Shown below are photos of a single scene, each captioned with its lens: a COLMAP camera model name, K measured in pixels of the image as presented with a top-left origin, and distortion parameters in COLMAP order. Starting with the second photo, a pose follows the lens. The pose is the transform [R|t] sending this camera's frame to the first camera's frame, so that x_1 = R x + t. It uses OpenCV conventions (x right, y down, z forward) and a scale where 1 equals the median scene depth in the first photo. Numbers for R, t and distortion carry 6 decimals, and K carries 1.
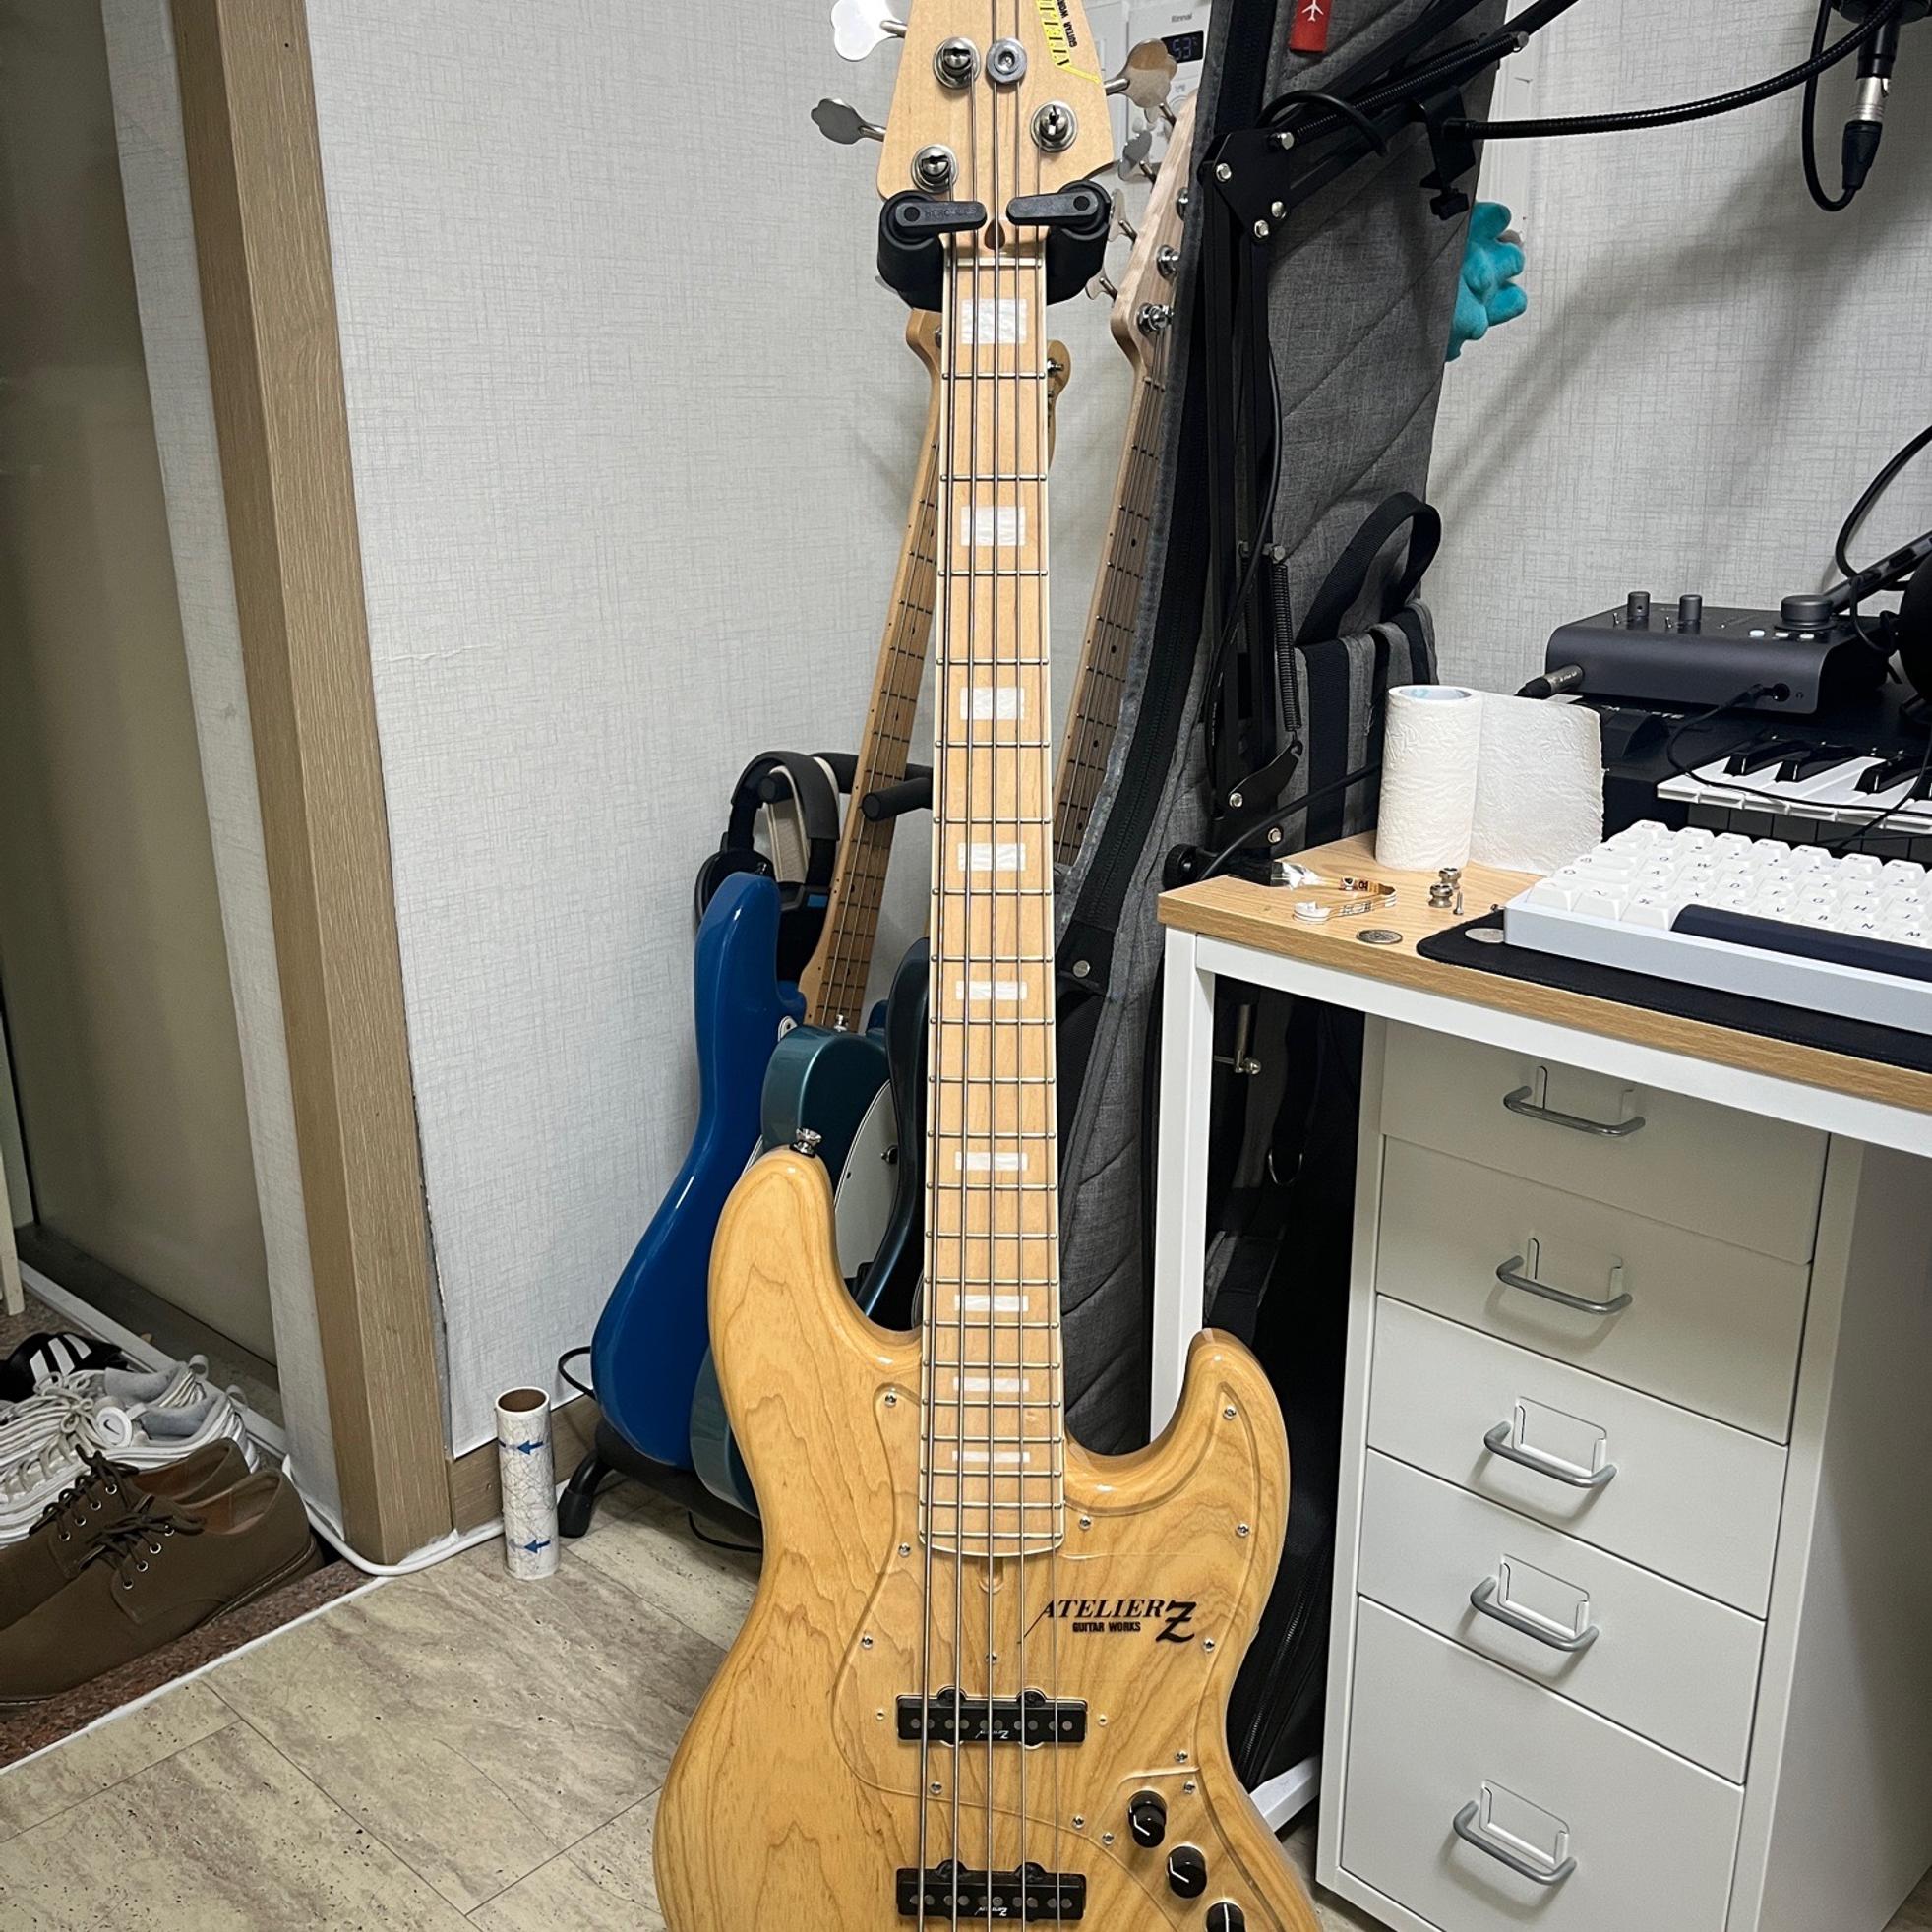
lens RADIAL K [[1876.6, 0, 962.8], [0, 1876.6, 979.5], [0, 0, 1]] dist [0.024468, -0.037066]
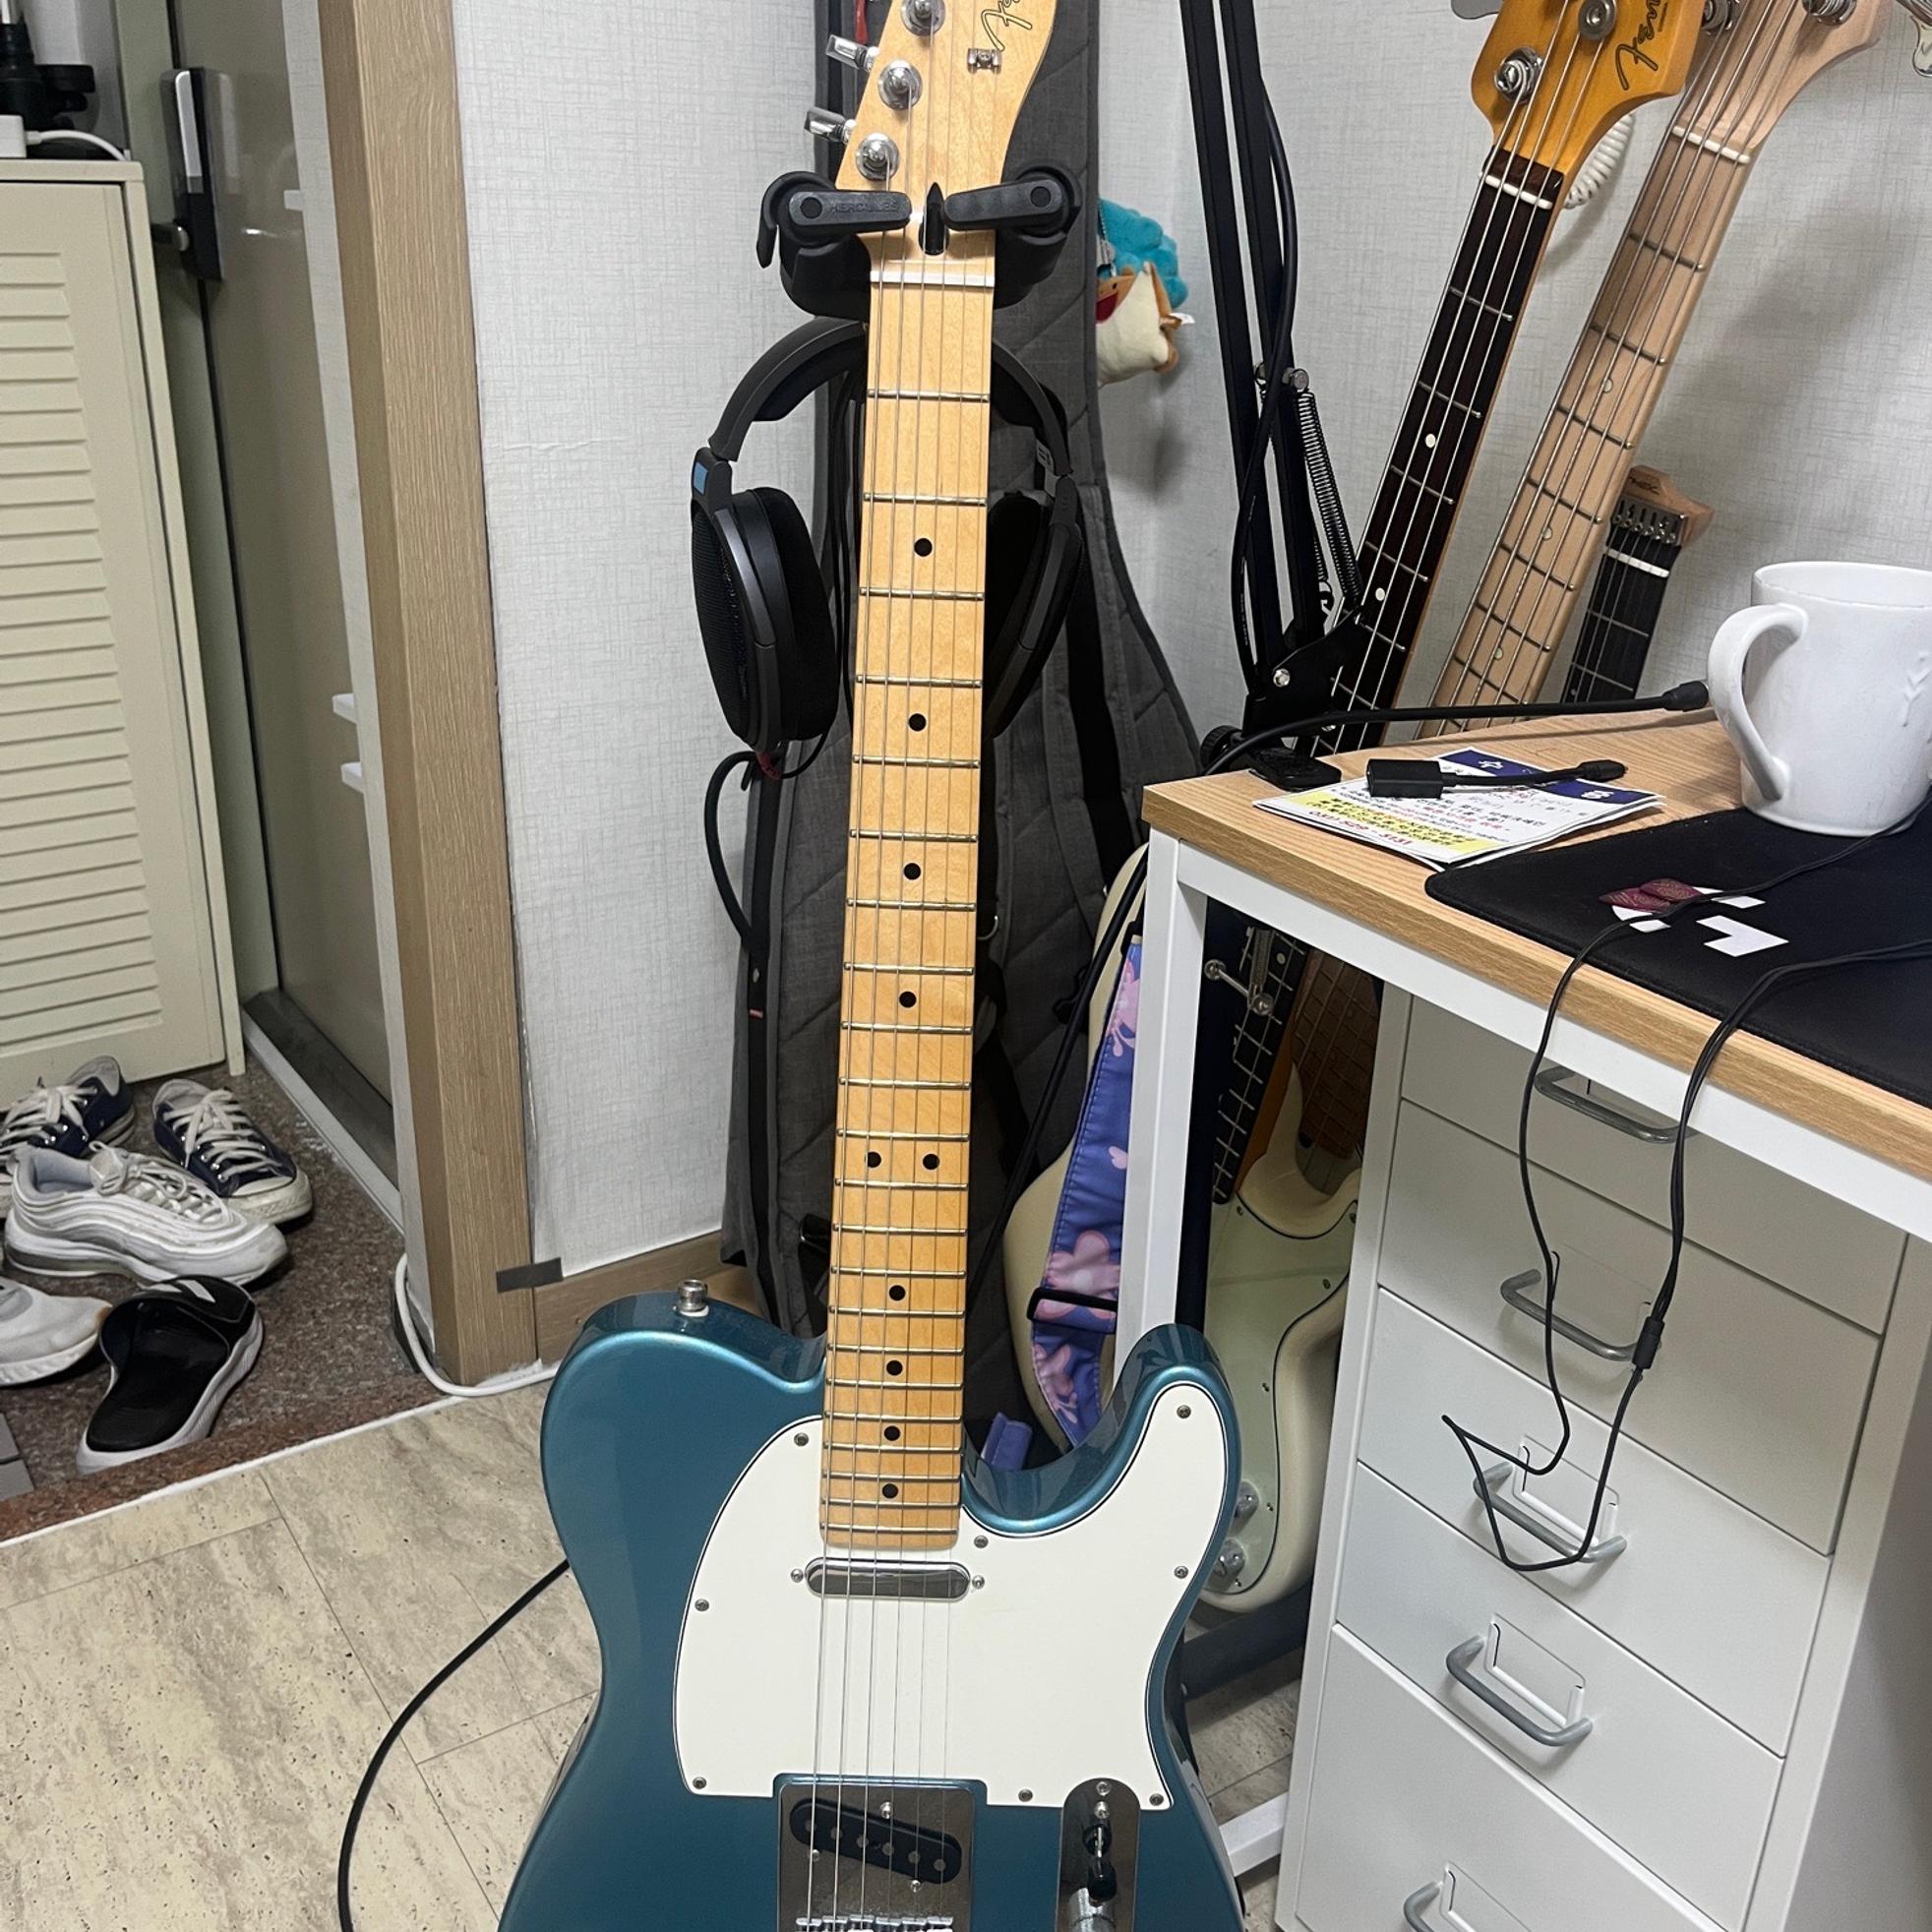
lens RADIAL K [[1899.5, 0, 963.4], [0, 1899.5, 972.8], [0, 0, 1]] dist [-0.015012, 0.044703]
pose [[0.972177, 0.117530, -0.202627, 0.138951], [-0.100430, 0.990613, 0.092738, -0.022784], [0.211625, -0.069808, 0.974855, 0.117391]]
